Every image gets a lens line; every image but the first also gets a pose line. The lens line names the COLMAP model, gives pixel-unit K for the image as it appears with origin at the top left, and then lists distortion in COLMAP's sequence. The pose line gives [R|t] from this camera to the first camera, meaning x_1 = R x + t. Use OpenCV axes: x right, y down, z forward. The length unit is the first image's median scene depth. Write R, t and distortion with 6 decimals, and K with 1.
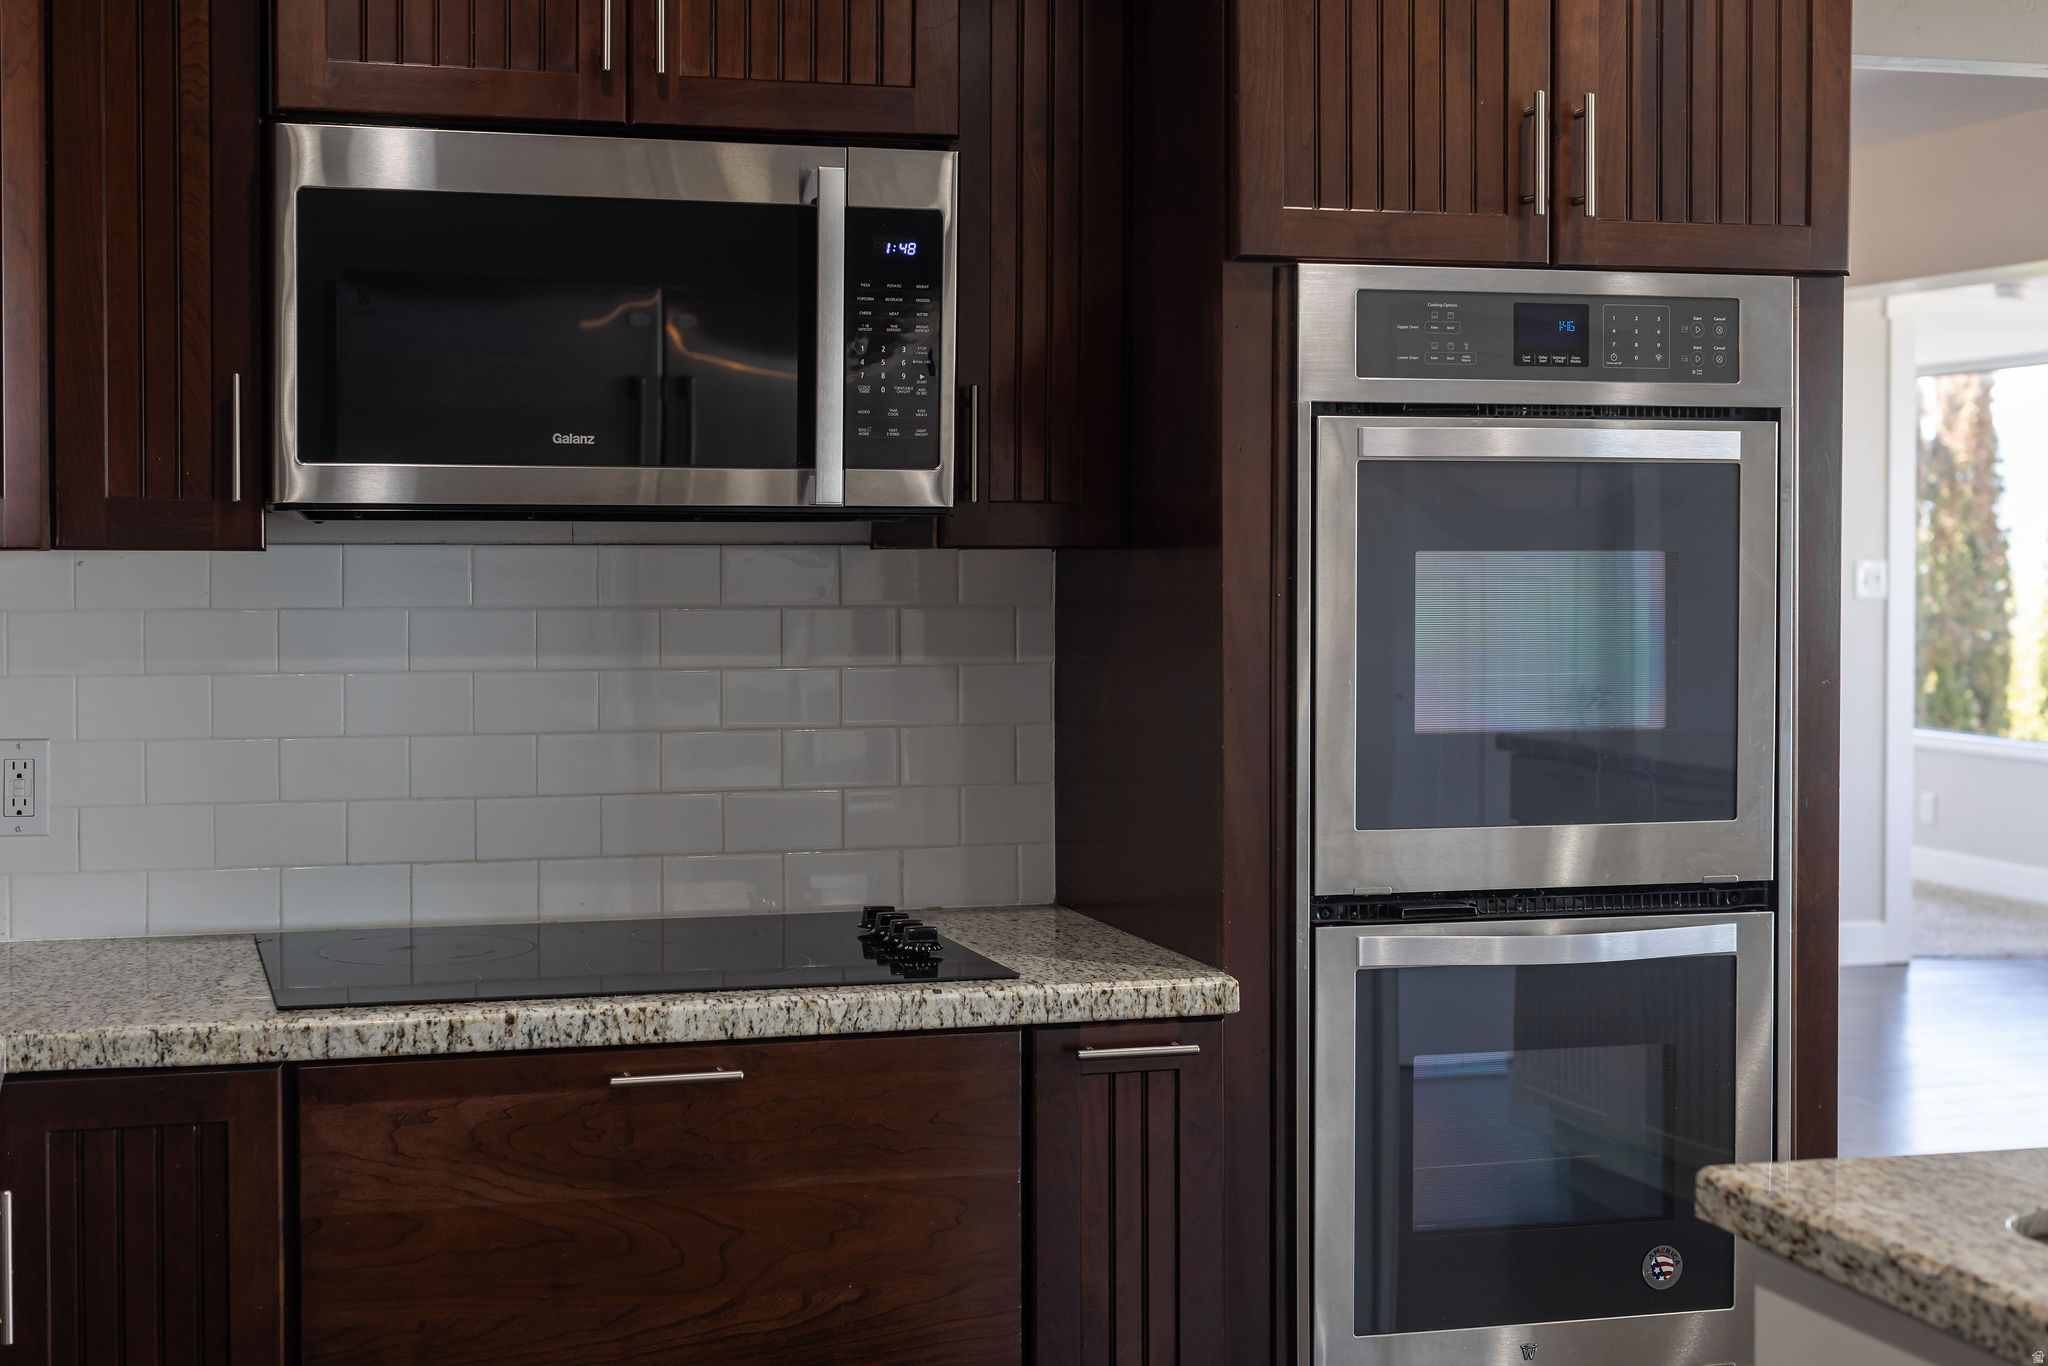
lens RADIAL K [[2954.5, 0, 1021.4], [0, 2954.5, 690.3], [0, 0, 1]] dist [0.029779, 0.000000]
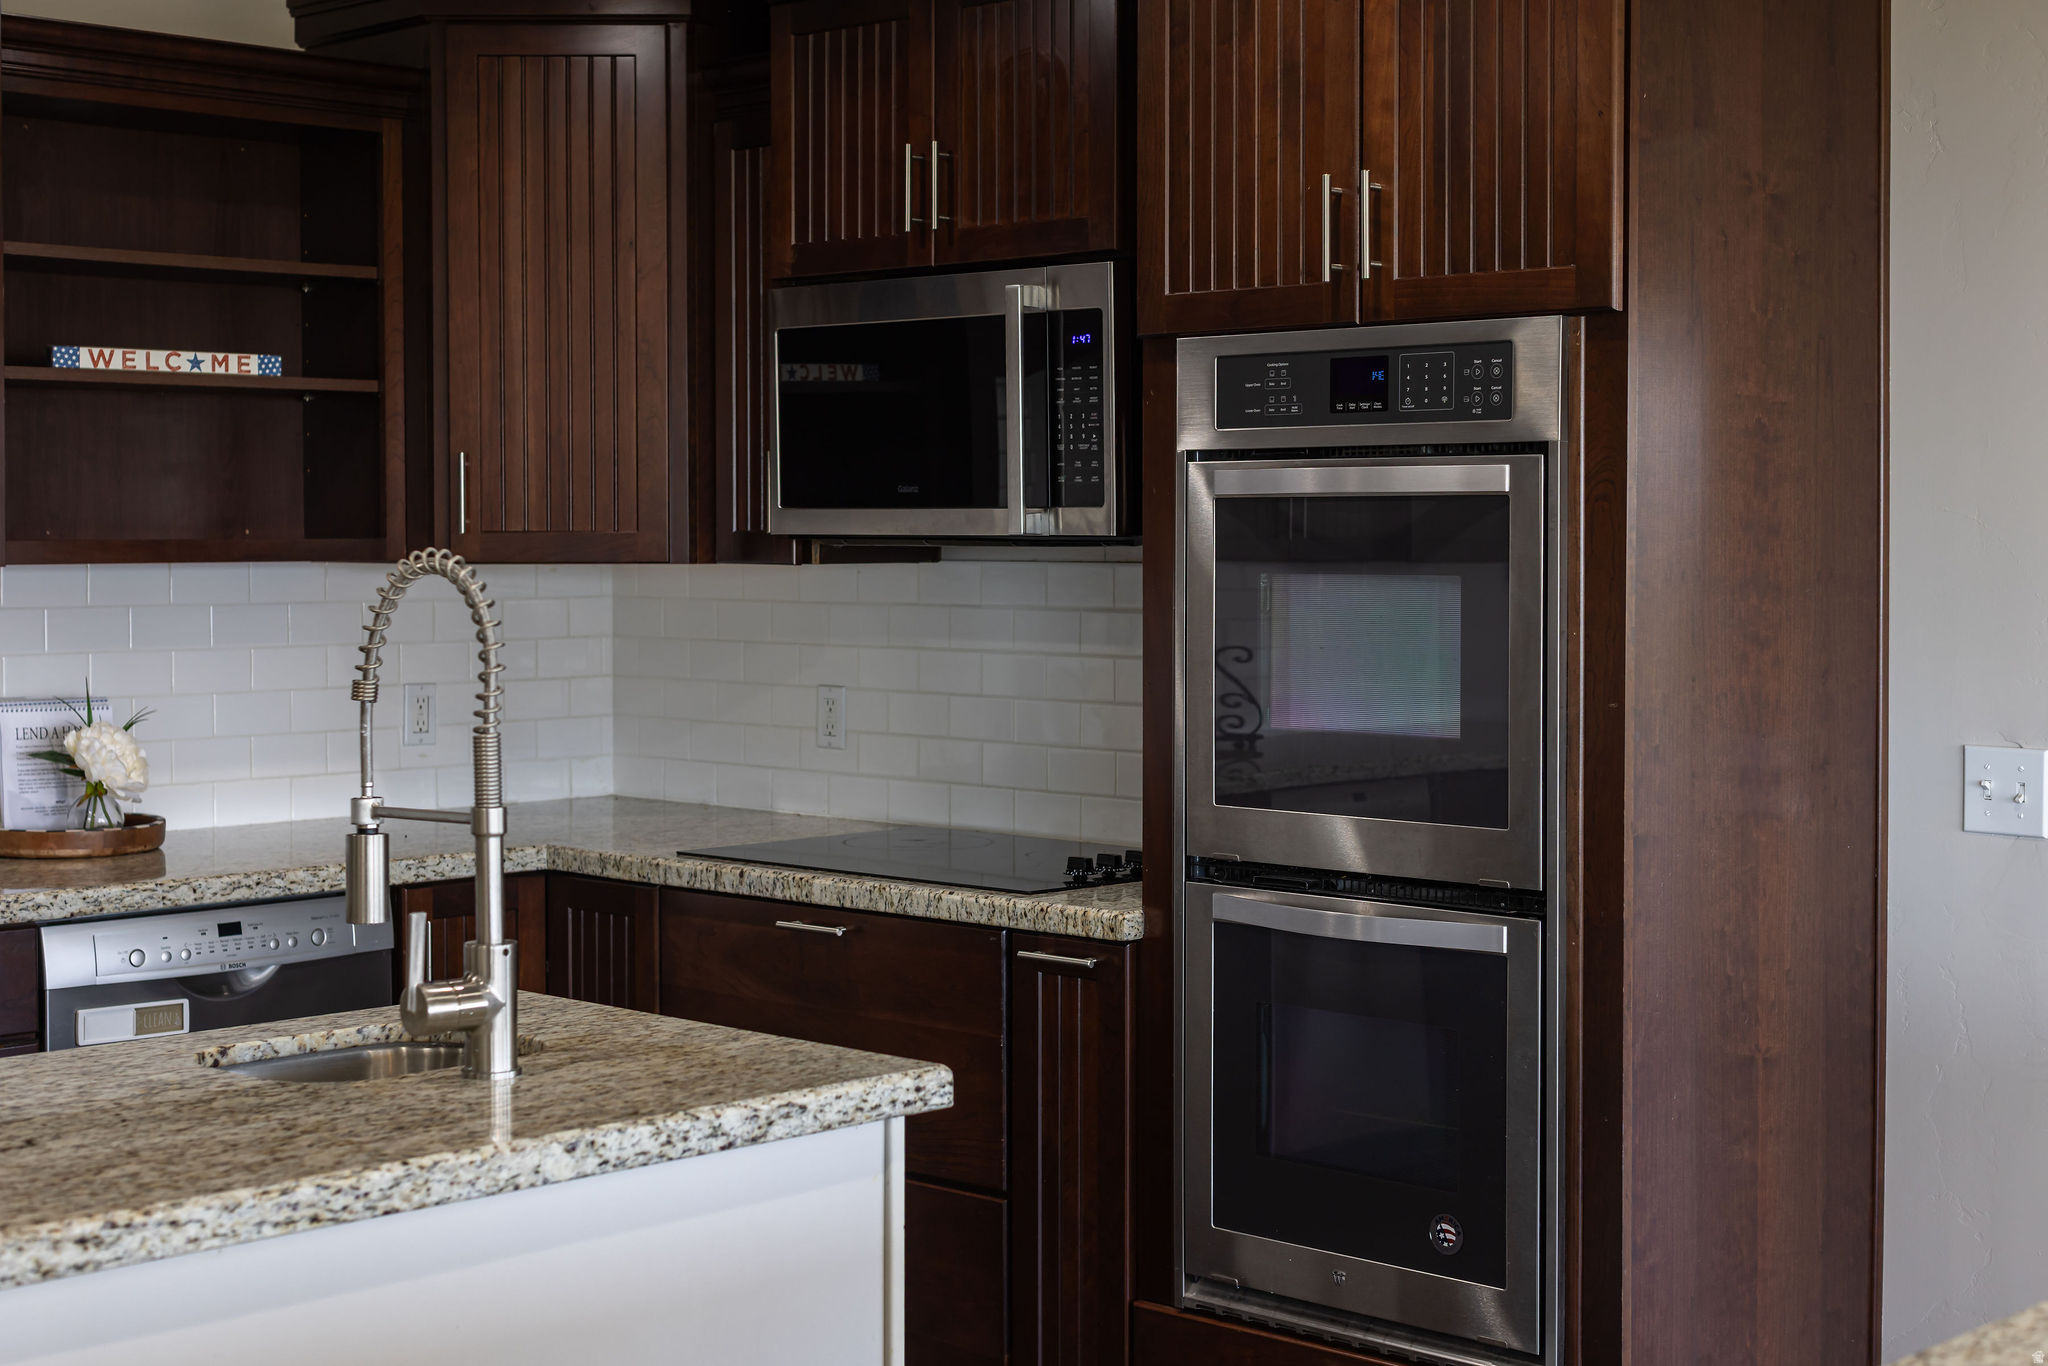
lens RADIAL K [[2954.5, 0, 1022.1], [0, 2954.5, 674.1], [0, 0, 1]] dist [0.029779, 0.000000]
pose [[0.510153, 0.039945, -0.859156, 1.099192], [-0.047223, 0.998715, 0.018393, -0.024067], [0.858787, 0.031189, 0.511383, 0.314551]]
